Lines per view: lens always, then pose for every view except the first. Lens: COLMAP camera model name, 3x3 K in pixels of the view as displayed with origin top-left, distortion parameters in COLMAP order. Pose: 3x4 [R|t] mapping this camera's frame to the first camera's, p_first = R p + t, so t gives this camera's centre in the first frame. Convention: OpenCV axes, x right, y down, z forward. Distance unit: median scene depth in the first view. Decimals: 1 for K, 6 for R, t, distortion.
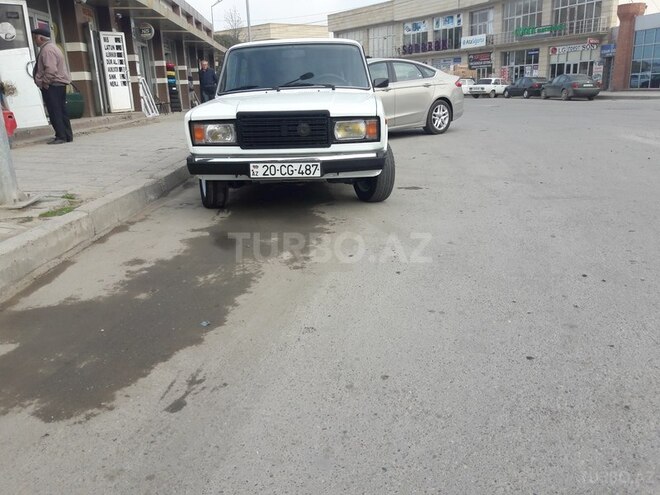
lens RADIAL K [[528.0, 0, 330.0], [0, 528.0, 247.5], [0, 0, 1]] dist [0.006322, -0.037439]
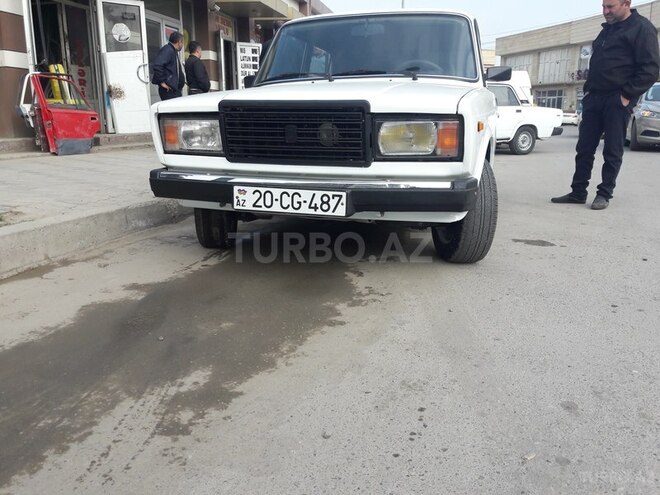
lens RADIAL K [[528.0, 0, 330.0], [0, 528.0, 247.5], [0, 0, 1]] dist [0.006322, -0.037439]
pose [[0.957497, 0.096612, -0.271784, 0.122216], [-0.107746, 0.993830, -0.026311, -0.082905], [0.267565, 0.054477, 0.961999, 0.442404]]
